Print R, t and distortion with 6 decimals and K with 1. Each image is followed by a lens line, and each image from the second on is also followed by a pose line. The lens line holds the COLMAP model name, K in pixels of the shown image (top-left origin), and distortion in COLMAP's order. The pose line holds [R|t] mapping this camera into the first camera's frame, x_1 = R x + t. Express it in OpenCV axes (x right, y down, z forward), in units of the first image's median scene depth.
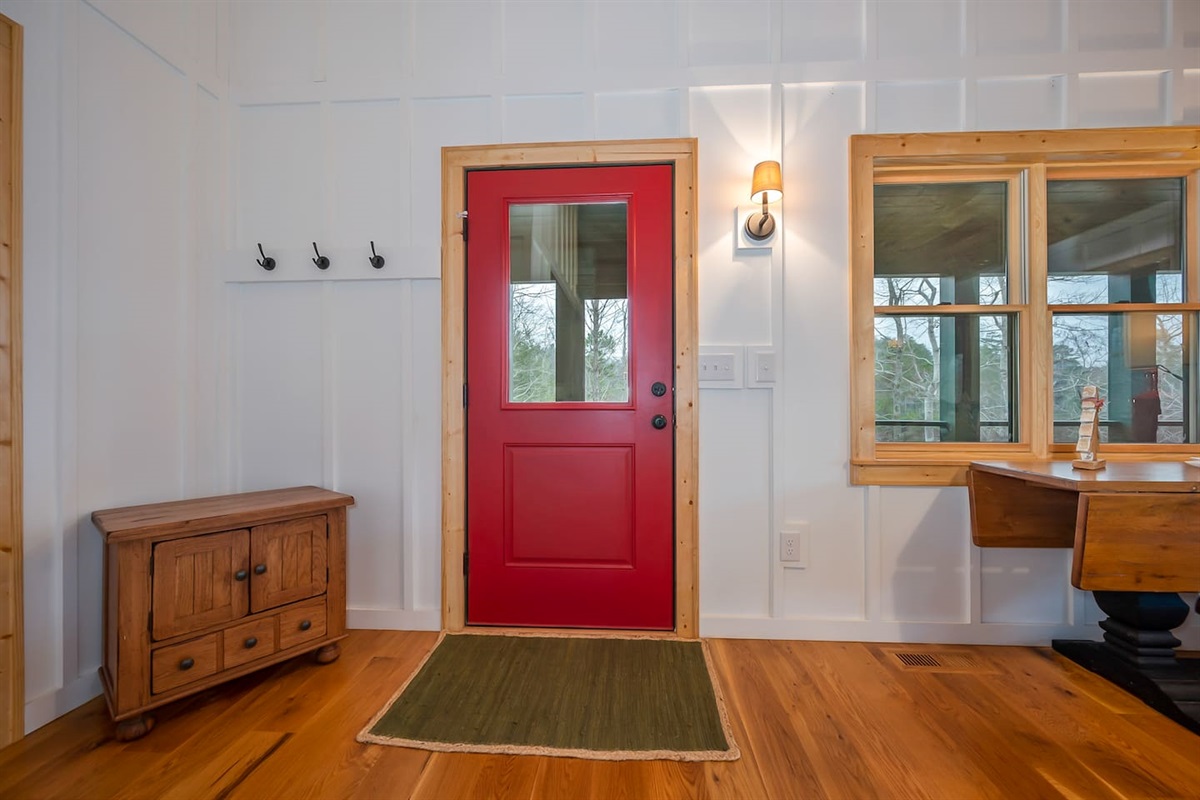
lens RADIAL K [[474.3, 0, 601.5], [0, 474.3, 402.6], [0, 0, 1]] dist [-0.001101, -0.000619]
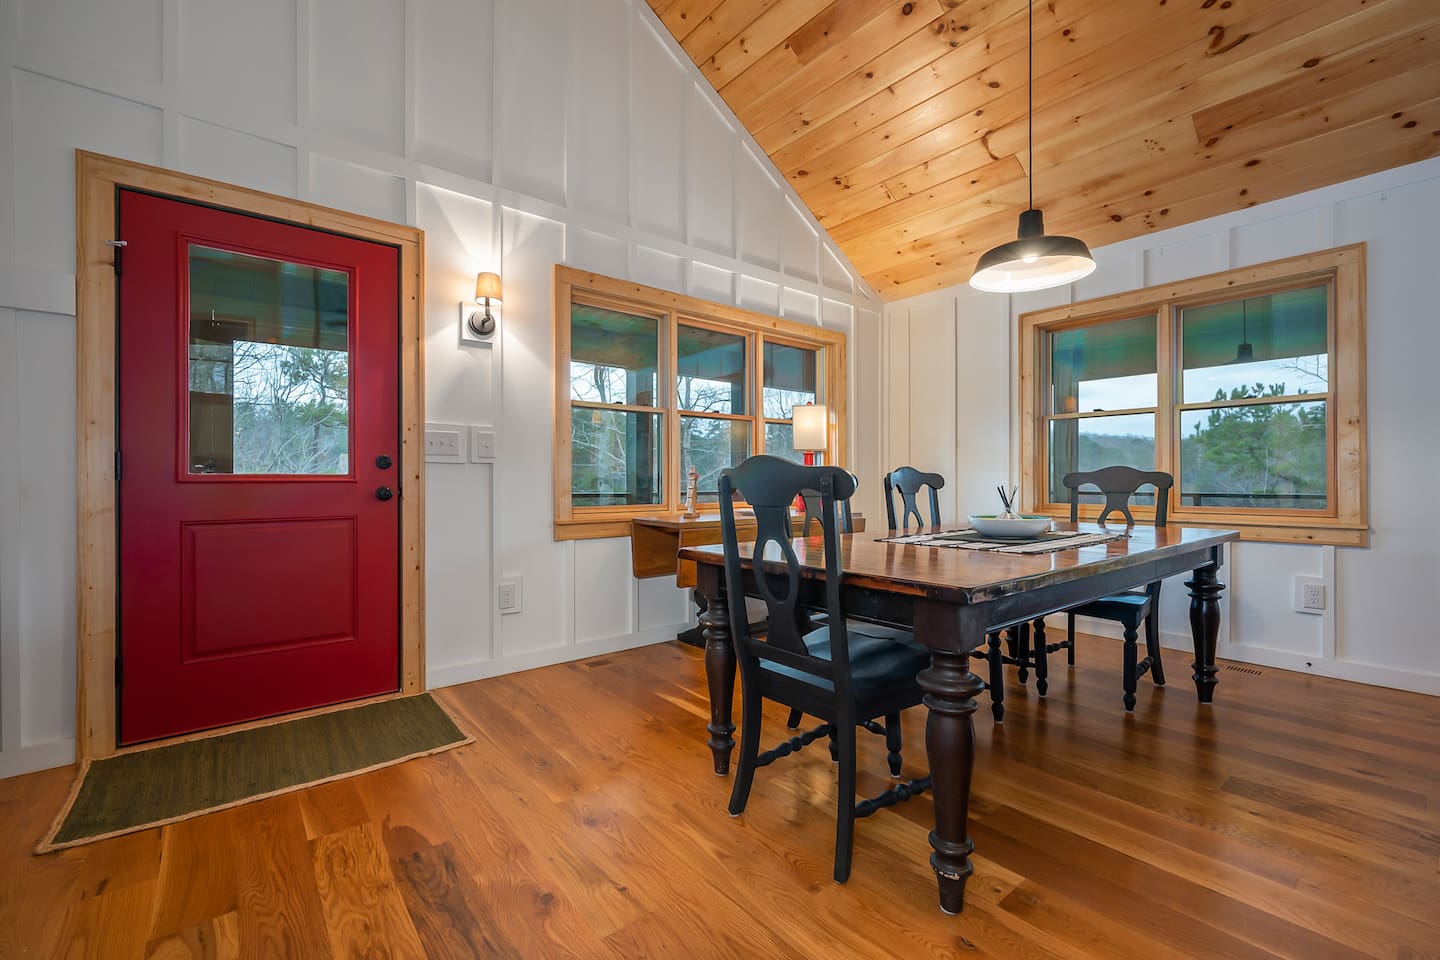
lens RADIAL K [[604.4, 0, 720.0], [0, 604.4, 480.0], [0, 0, 1]] dist [-0.003124, 0.000176]
pose [[0.737068, 0.000032, 0.675819, -0.234839], [-0.001783, 0.999997, 0.001897, 0.006905], [-0.675816, -0.002603, 0.737066, -0.480183]]
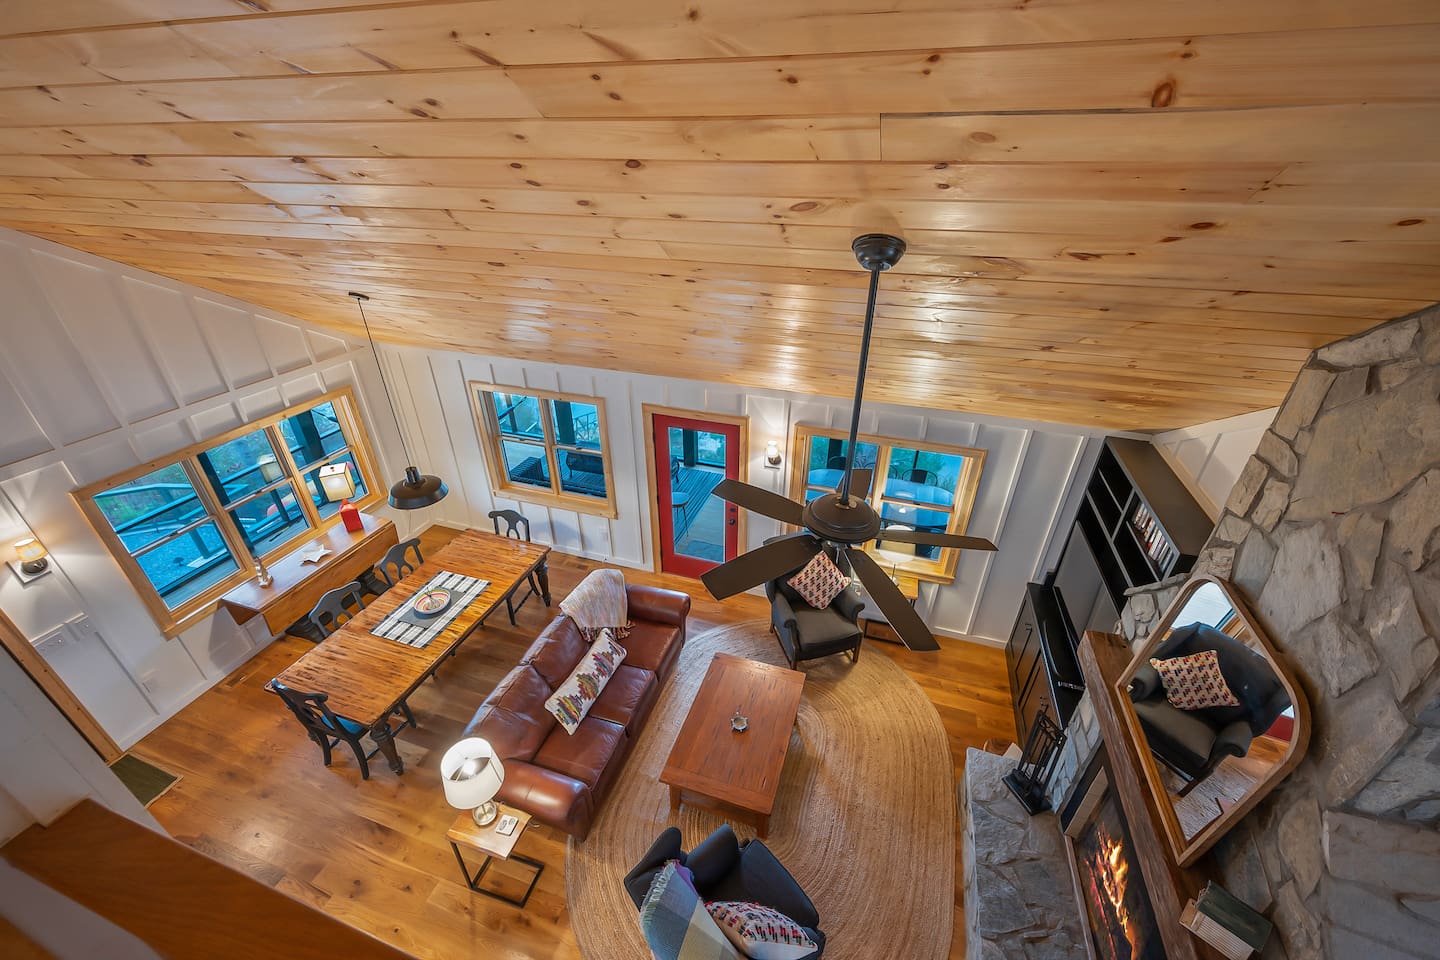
lens RADIAL K [[569.2, 0, 721.8], [0, 569.2, 483.2], [0, 0, 1]] dist [-0.001101, -0.000619]
pose [[0.253495, -0.486539, 0.836074, -0.576676], [-0.004368, 0.863721, 0.503952, -1.632305], [-0.967327, -0.131401, 0.216823, -1.718402]]
